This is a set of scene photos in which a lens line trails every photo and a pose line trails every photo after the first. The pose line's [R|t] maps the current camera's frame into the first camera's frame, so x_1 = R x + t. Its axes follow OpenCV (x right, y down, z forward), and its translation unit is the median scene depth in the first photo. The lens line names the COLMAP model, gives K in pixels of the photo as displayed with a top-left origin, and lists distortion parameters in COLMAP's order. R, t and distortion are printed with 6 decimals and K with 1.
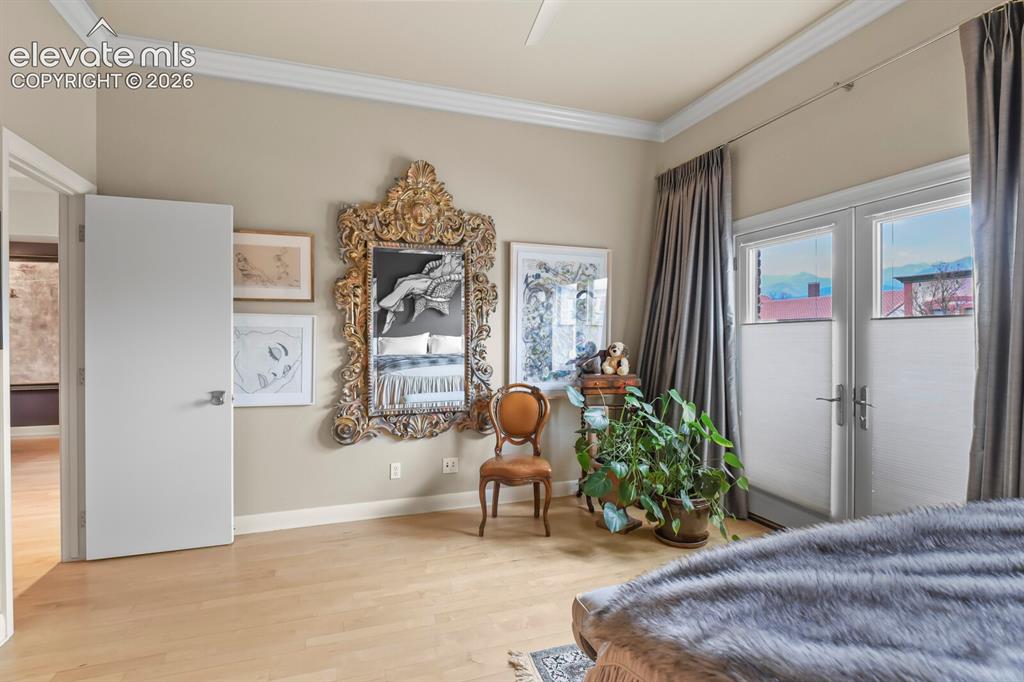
lens RADIAL K [[494.9, 0, 517.5], [0, 494.9, 338.6], [0, 0, 1]] dist [-0.002226, -0.006829]
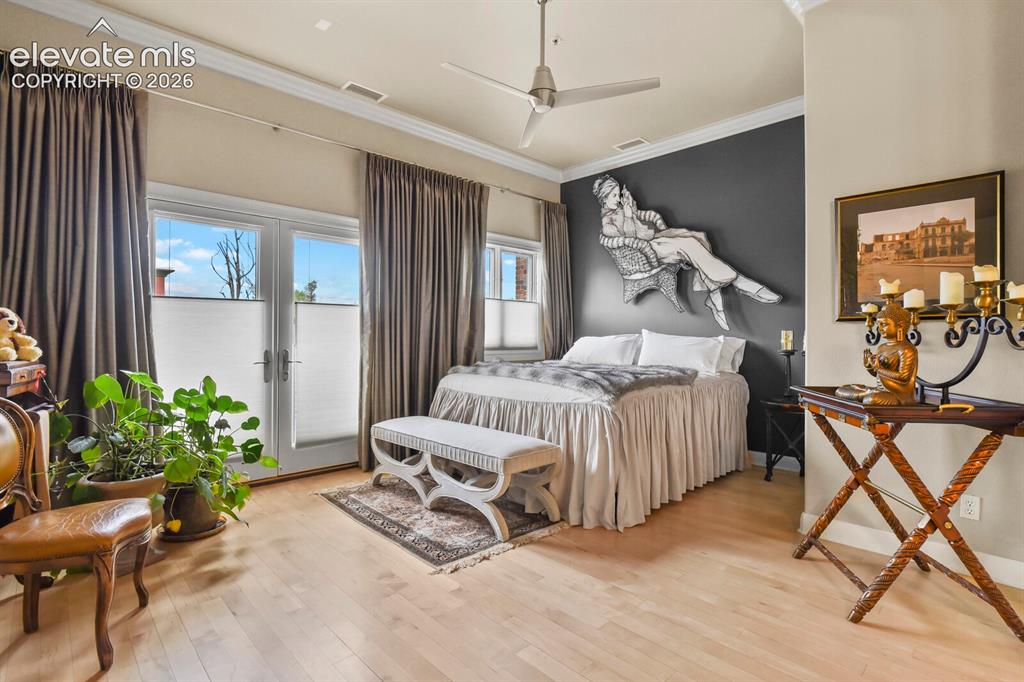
lens RADIAL K [[494.9, 0, 517.5], [0, 494.9, 338.6], [0, 0, 1]] dist [-0.002226, -0.006829]
pose [[-0.391872, 0.004522, 0.920009, -0.802414], [0.002452, 0.999990, -0.003871, 0.067072], [-0.920017, 0.000739, -0.391879, 0.902349]]
